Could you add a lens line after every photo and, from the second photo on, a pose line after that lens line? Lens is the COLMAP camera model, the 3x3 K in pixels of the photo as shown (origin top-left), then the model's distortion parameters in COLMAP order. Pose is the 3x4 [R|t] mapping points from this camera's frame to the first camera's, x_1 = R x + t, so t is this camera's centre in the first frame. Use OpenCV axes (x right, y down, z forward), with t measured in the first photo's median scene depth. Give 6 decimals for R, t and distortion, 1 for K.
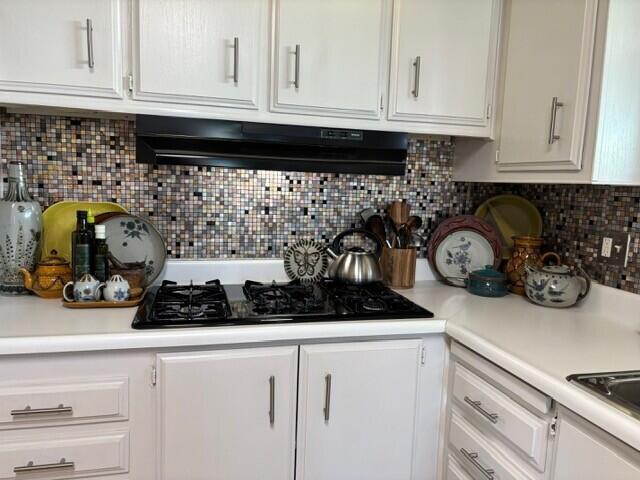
lens RADIAL K [[474.4, 0, 313.2], [0, 474.4, 253.6], [0, 0, 1]] dist [0.012621, 0.001976]
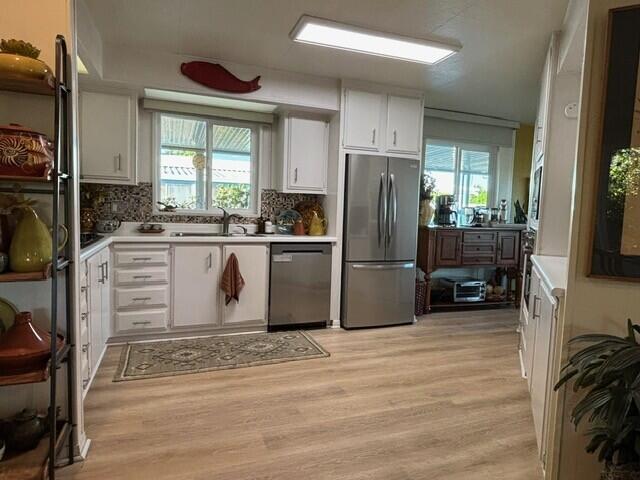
lens RADIAL K [[394.5, 0, 324.5], [0, 394.5, 236.4], [0, 0, 1]] dist [0.002178, -0.010926]
pose [[-0.130690, -0.118028, 0.984373, -1.653618], [0.109545, 0.985090, 0.132657, -0.012070], [-0.985353, 0.125170, -0.115812, 0.107012]]
